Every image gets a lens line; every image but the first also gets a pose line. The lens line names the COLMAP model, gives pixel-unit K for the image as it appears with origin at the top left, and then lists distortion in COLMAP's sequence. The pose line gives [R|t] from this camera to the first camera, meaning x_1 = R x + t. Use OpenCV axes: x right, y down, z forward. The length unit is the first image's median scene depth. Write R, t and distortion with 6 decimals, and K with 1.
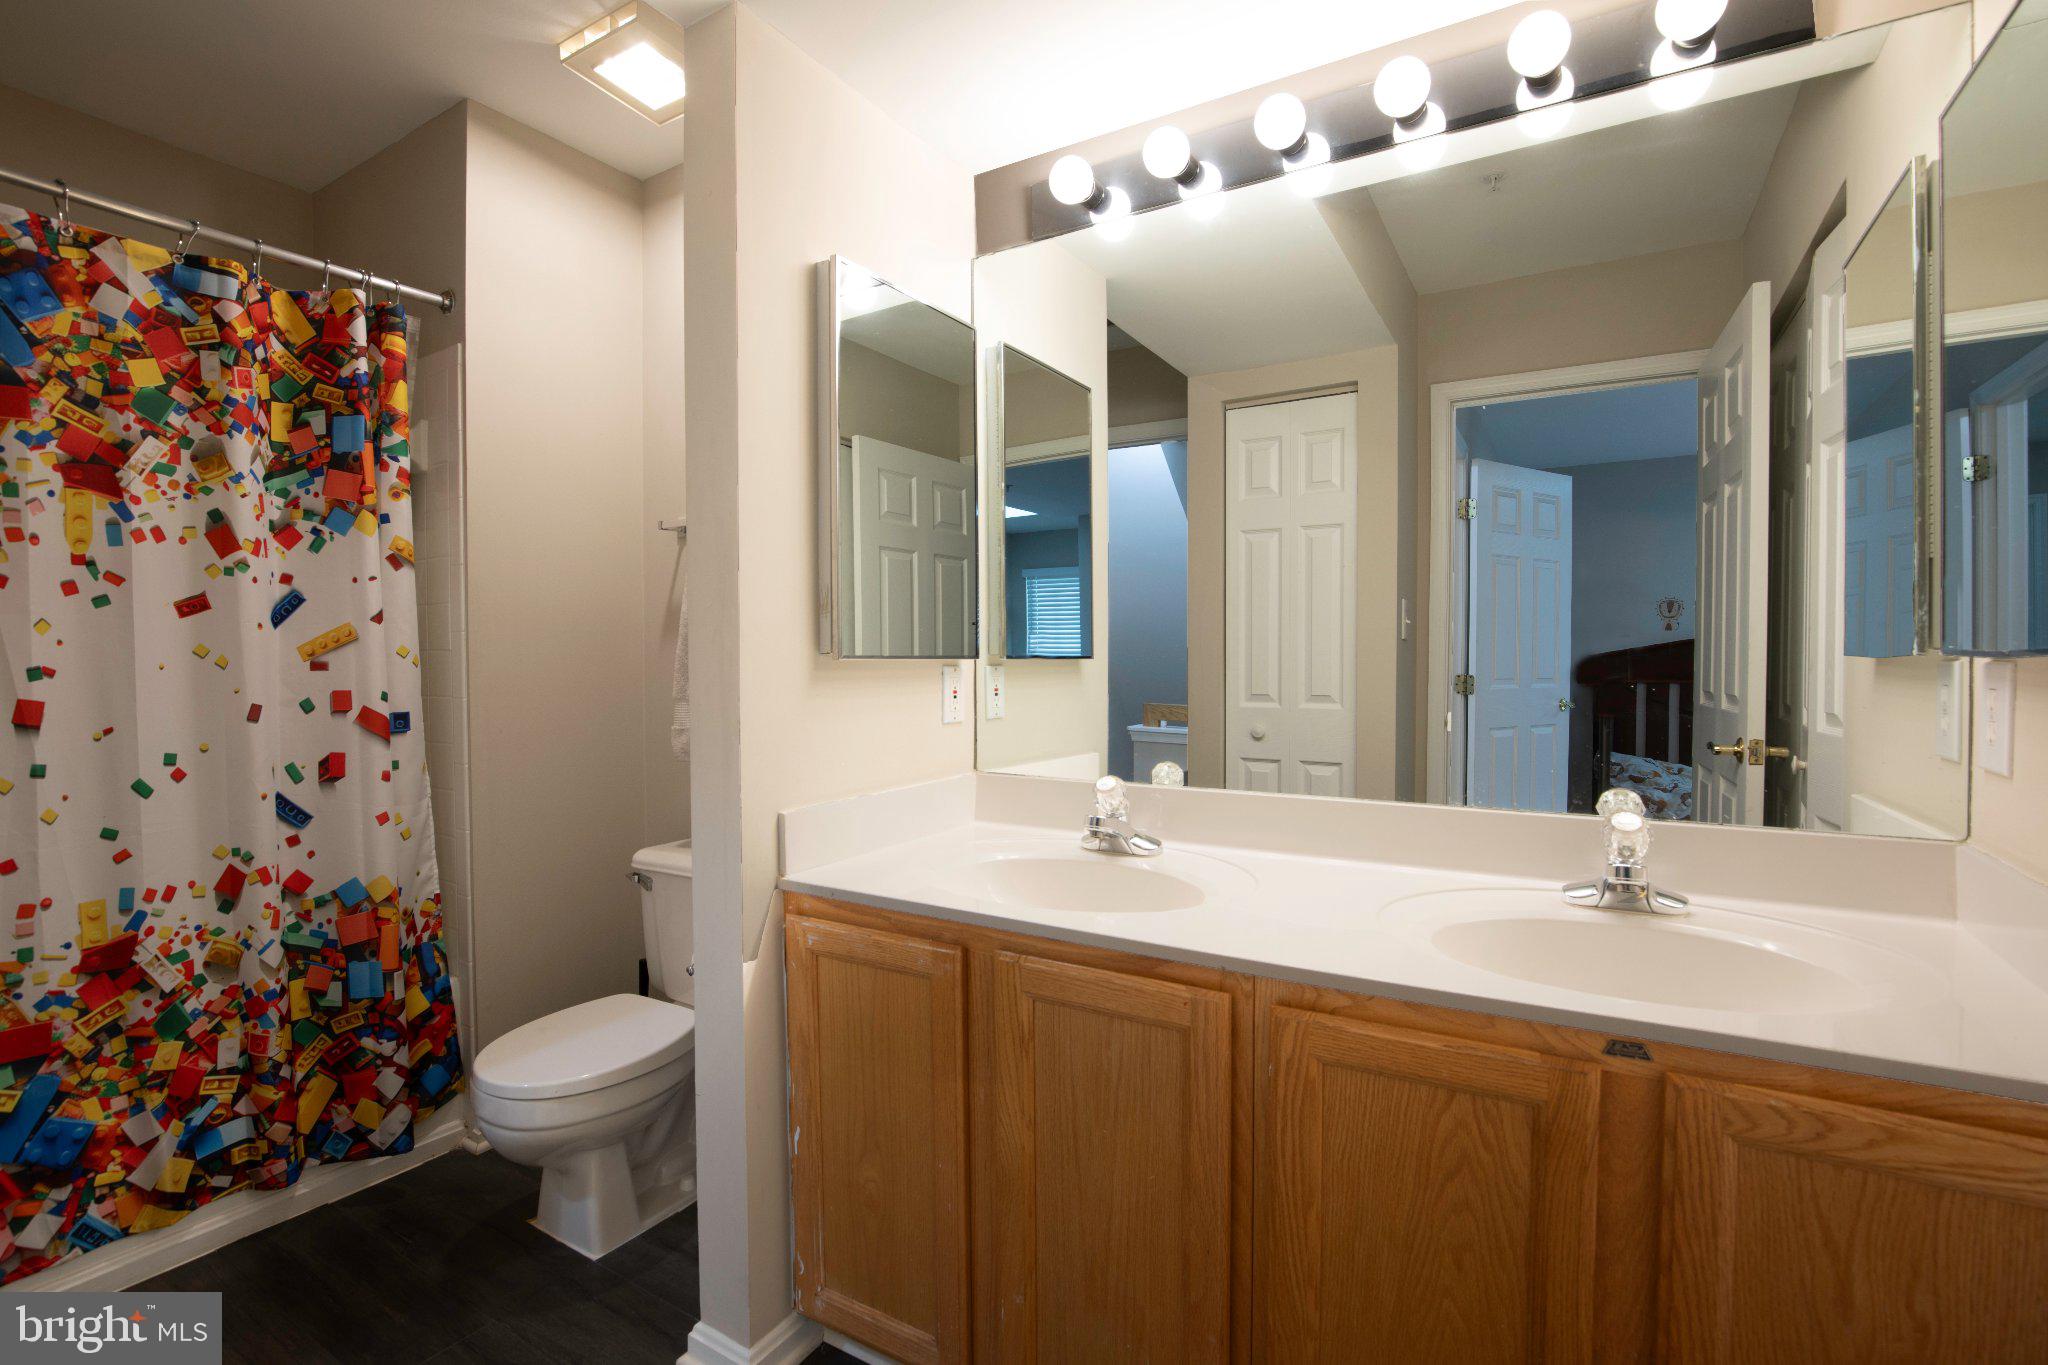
lens RADIAL K [[935.6, 0, 1023.9], [0, 935.6, 678.7], [0, 0, 1]] dist [-0.022620, 0.000086]
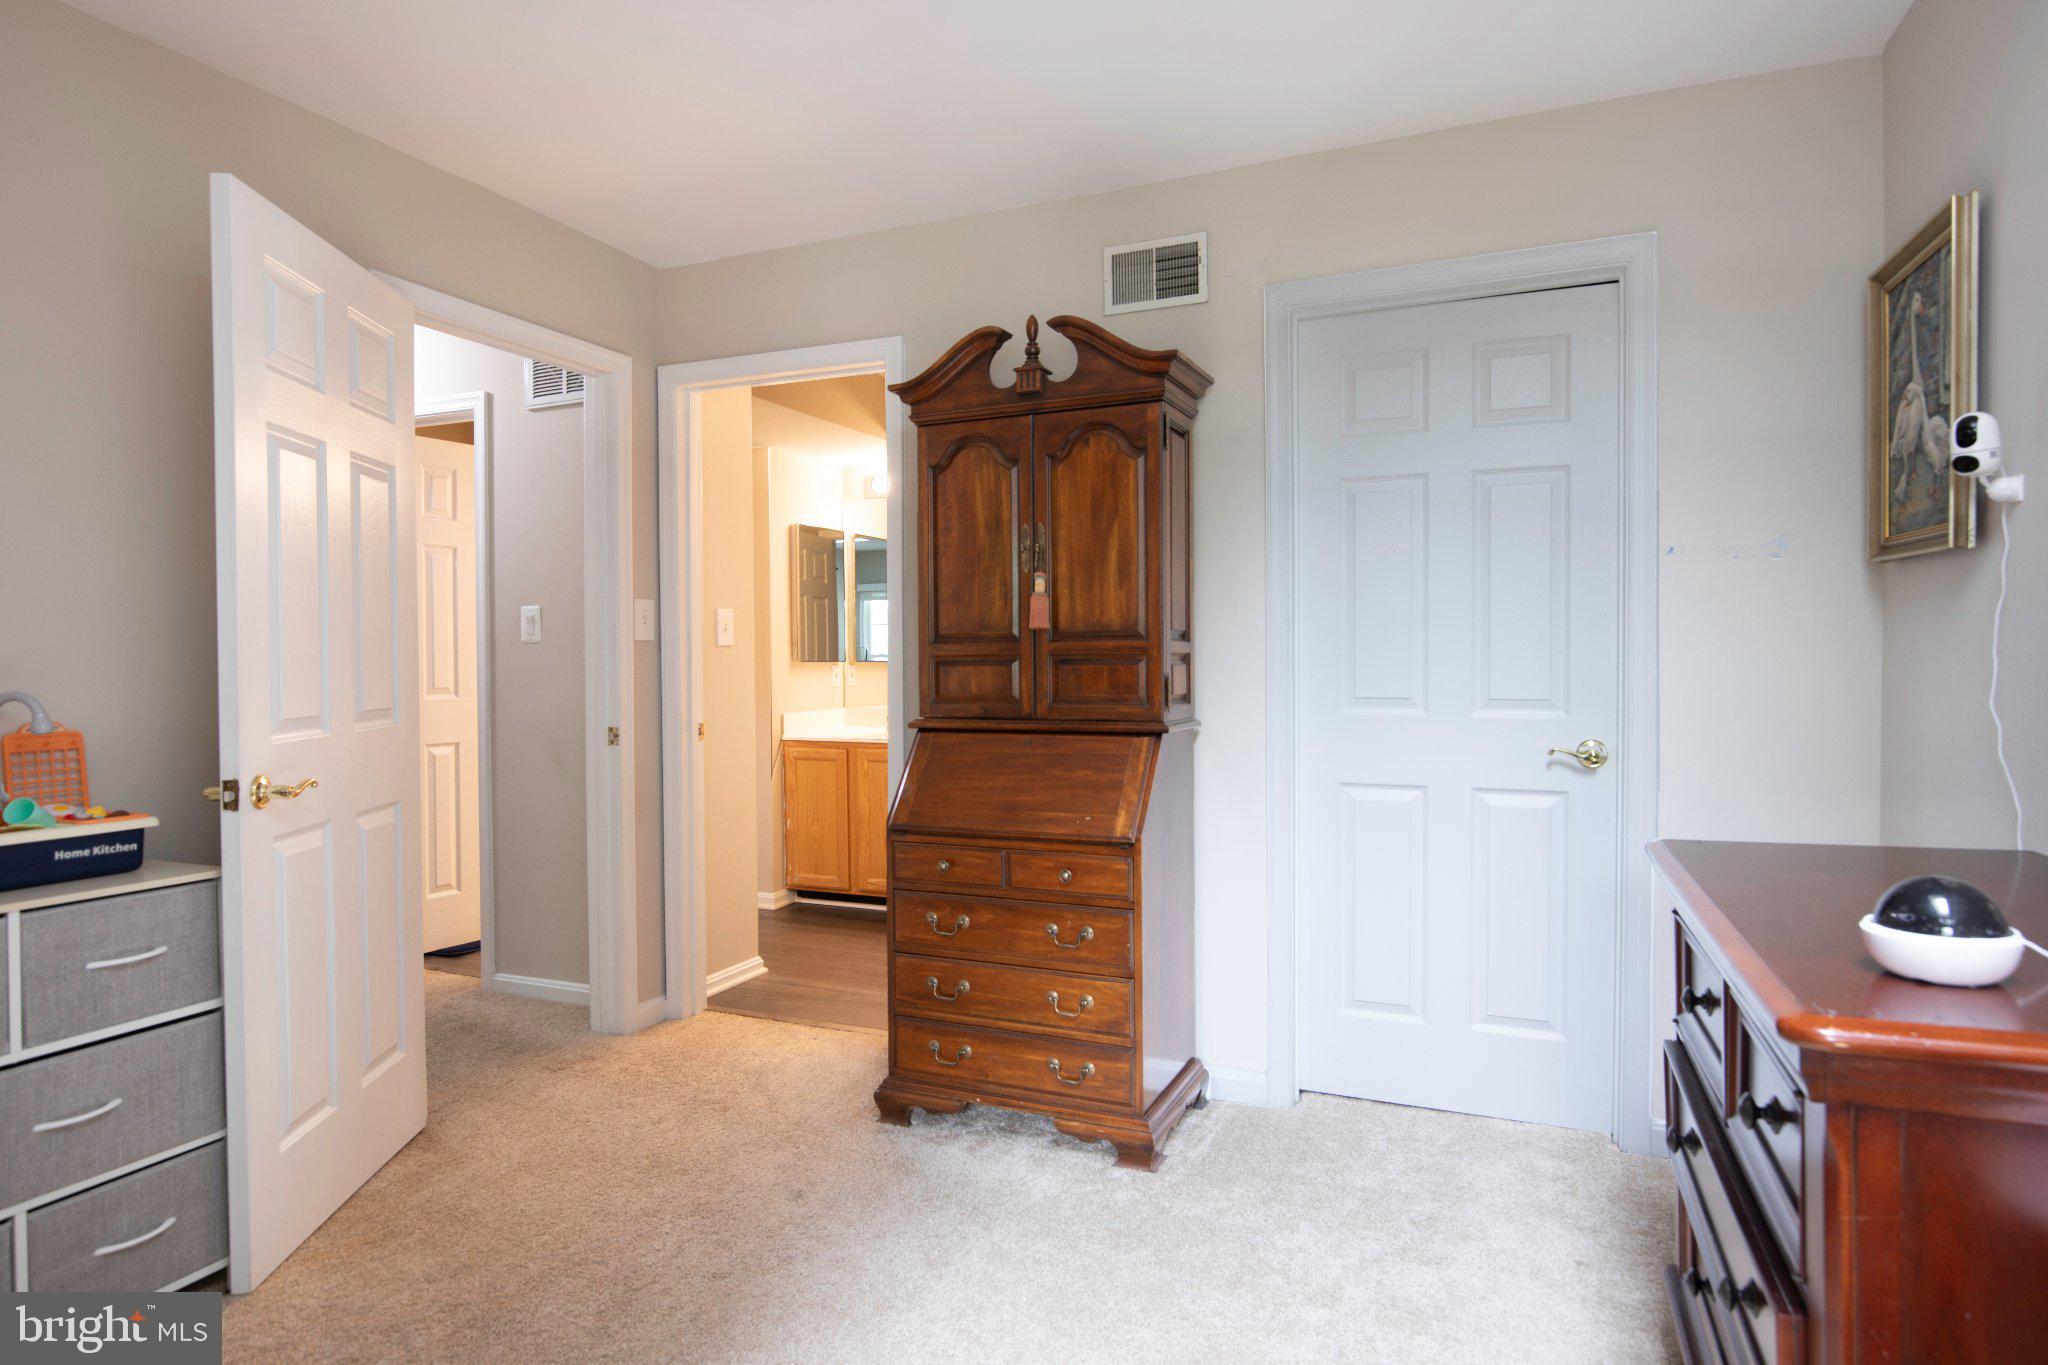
lens RADIAL K [[1130.5, 0, 1024.4], [0, 1130.5, 679.2], [0, 0, 1]] dist [-0.008022, 0.000006]
pose [[0.989819, -0.006692, 0.142177, -0.009103], [0.007547, 0.999957, -0.005477, 0.060351], [-0.142134, 0.006494, 0.989826, -2.640658]]
